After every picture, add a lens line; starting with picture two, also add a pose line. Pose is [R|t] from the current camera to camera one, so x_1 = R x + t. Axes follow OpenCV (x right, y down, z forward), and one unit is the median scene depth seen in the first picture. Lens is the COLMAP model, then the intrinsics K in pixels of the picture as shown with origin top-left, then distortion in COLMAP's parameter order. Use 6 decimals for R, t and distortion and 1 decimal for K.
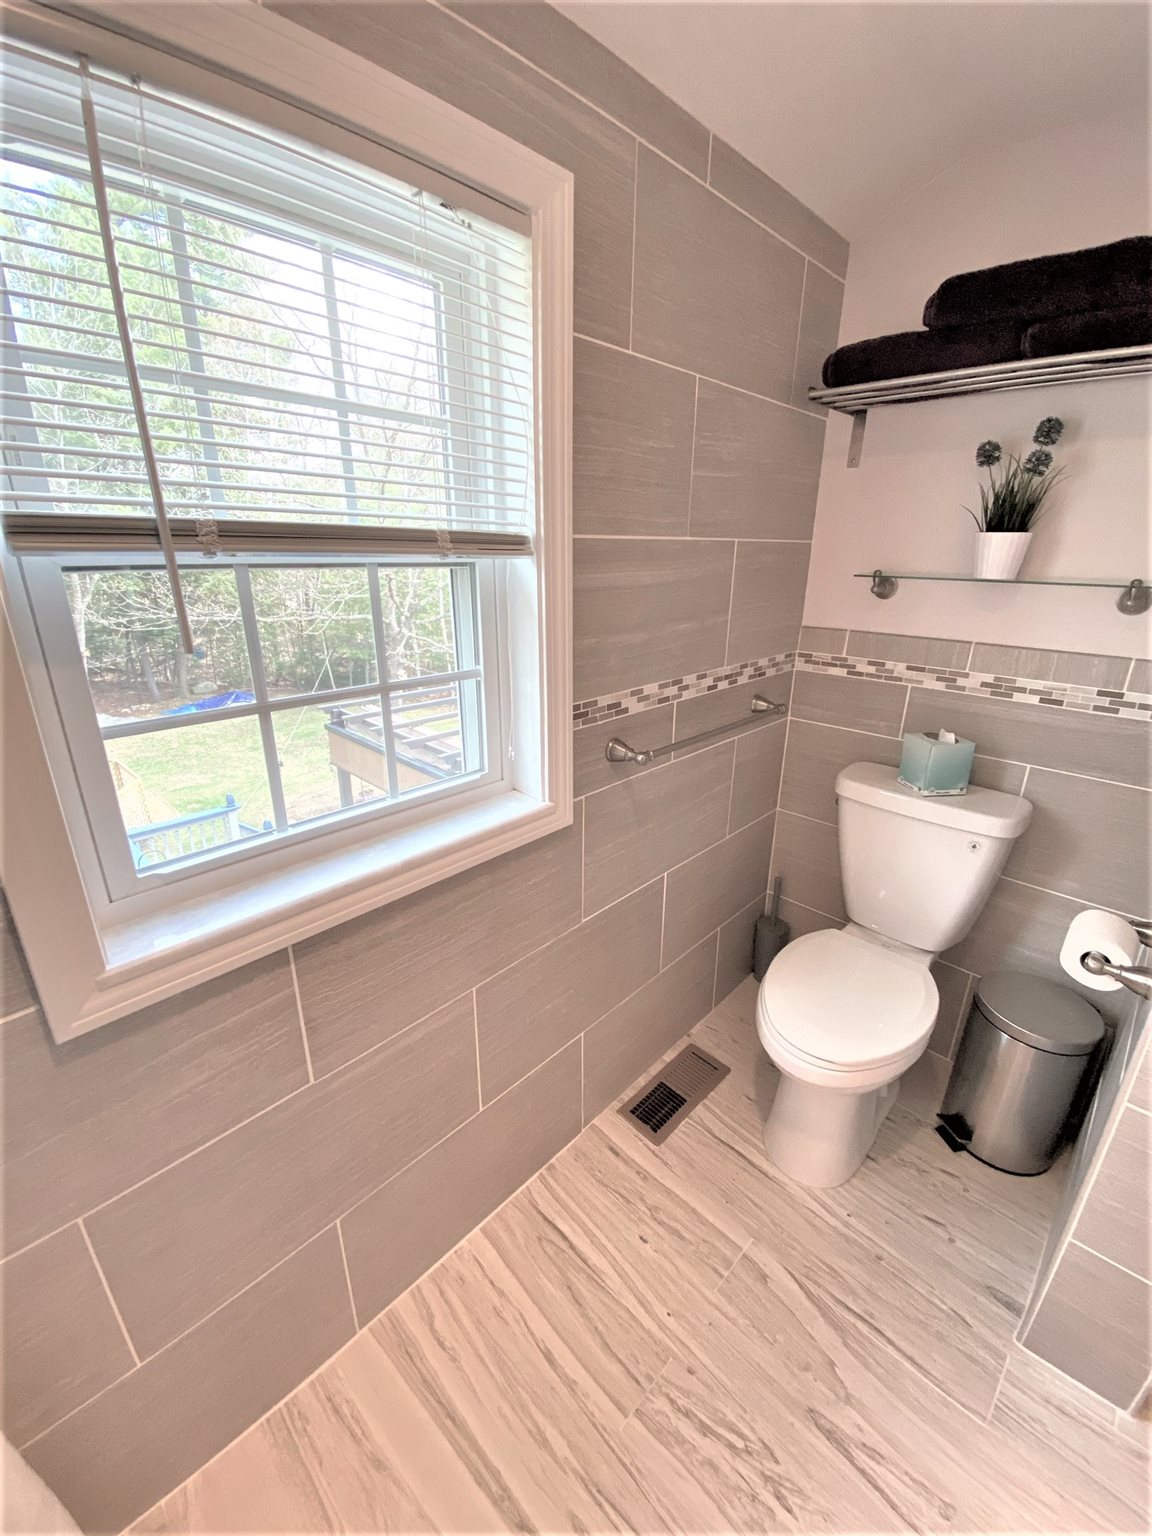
lens RADIAL K [[621.6, 0, 571.6], [0, 621.6, 760.8], [0, 0, 1]] dist [-0.004155, -0.010219]
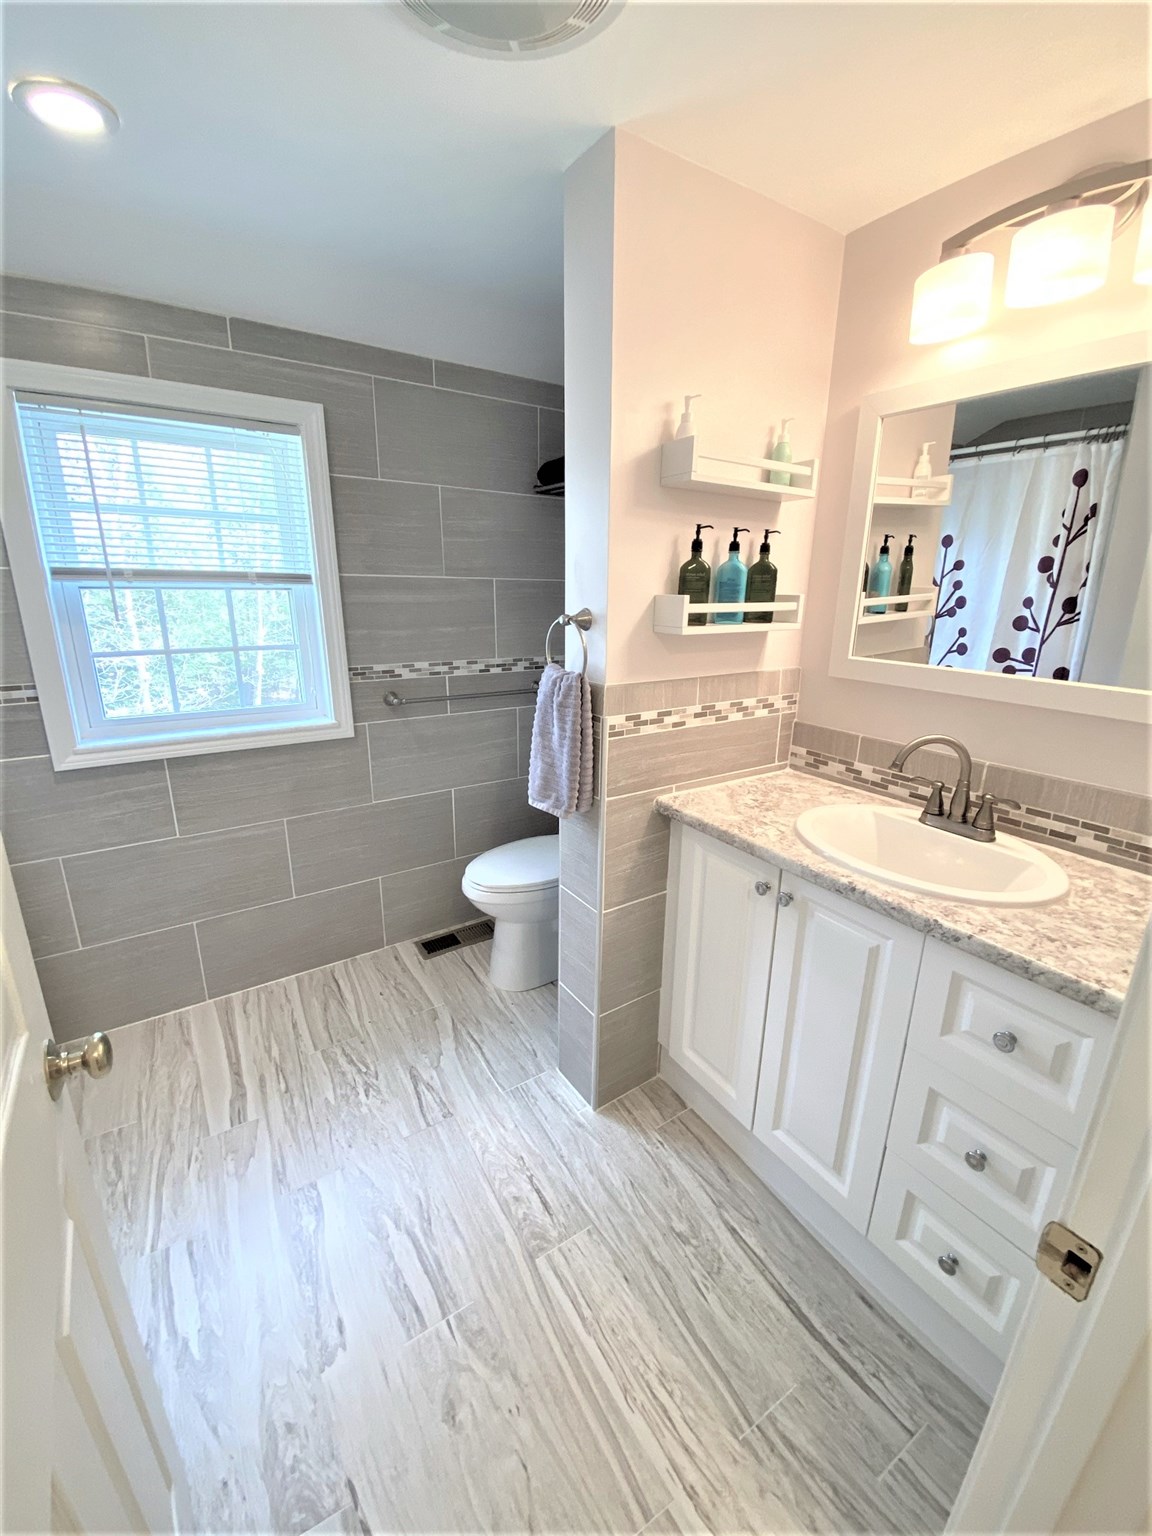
lens RADIAL K [[621.6, 0, 582.3], [0, 621.6, 763.3], [0, 0, 1]] dist [-0.004155, -0.010219]
pose [[0.978756, 0.063689, -0.194887, 0.862719], [-0.074503, 0.996033, -0.048666, 0.189183], [0.191014, 0.062152, 0.979618, -0.519412]]
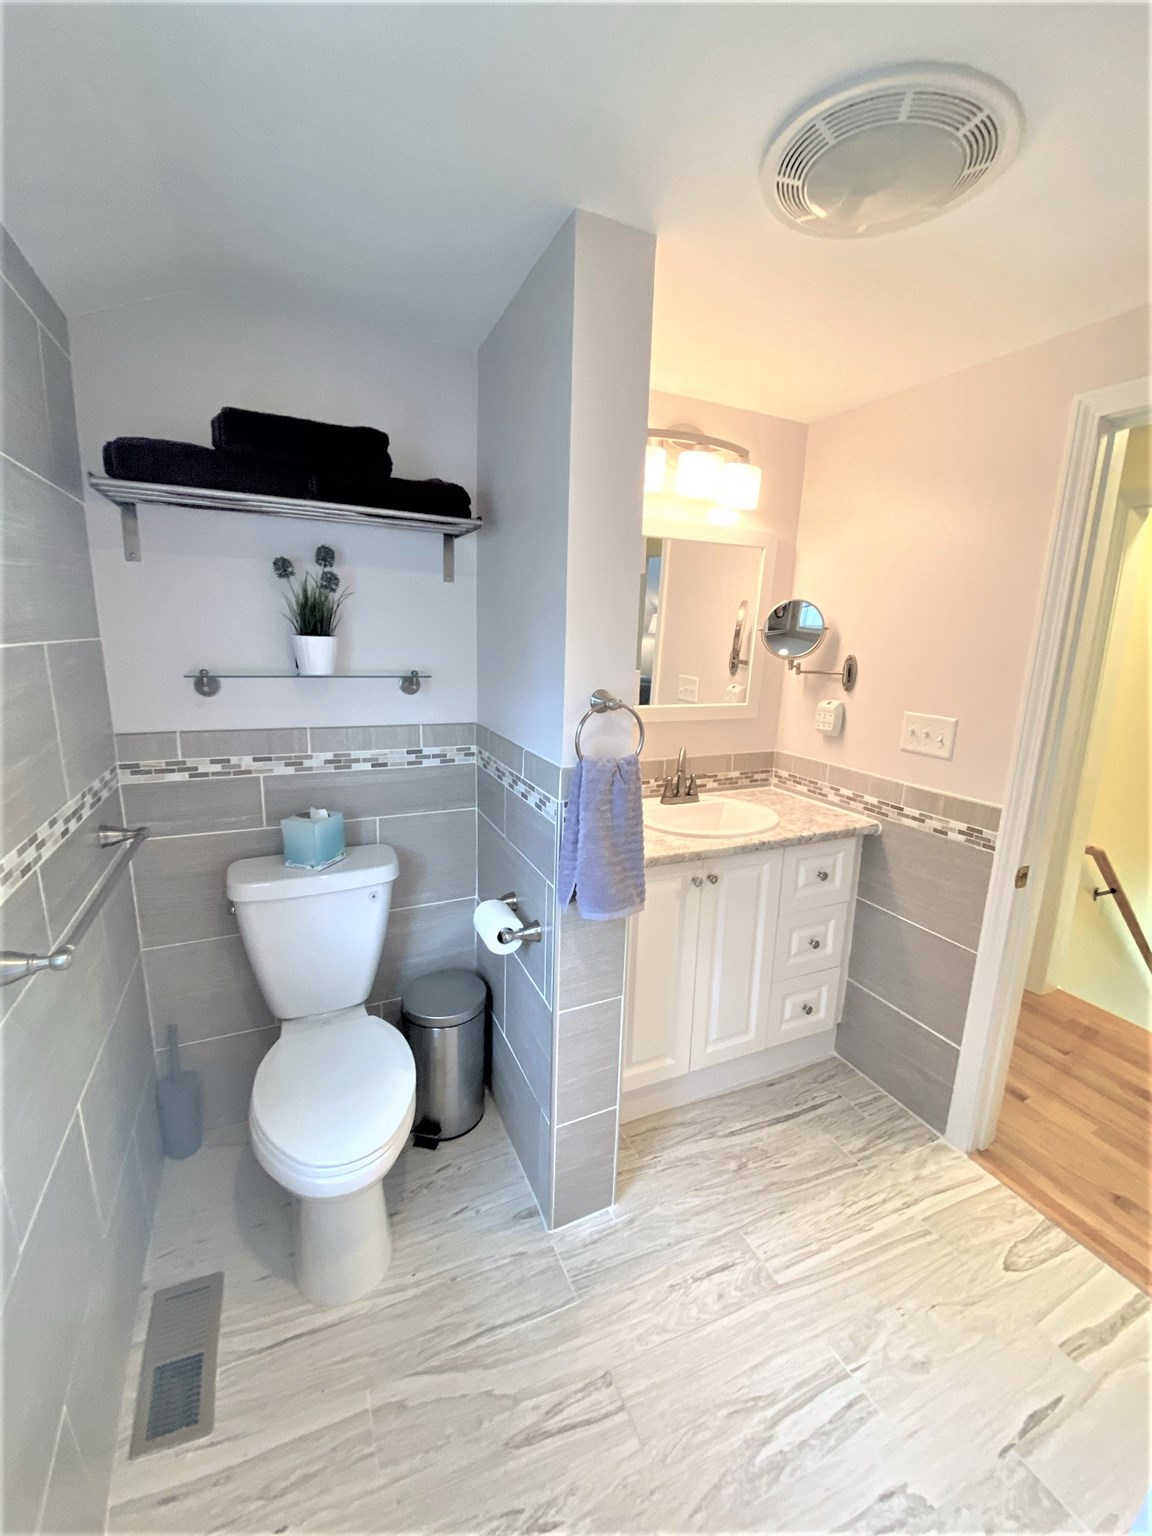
lens RADIAL K [[621.6, 0, 570.6], [0, 621.6, 756.2], [0, 0, 1]] dist [-0.004155, -0.010219]
pose [[0.355994, -0.177391, 0.917497, -0.245272], [0.280471, 0.956835, 0.076173, -0.100373], [-0.891406, 0.230214, 0.390381, 0.153691]]
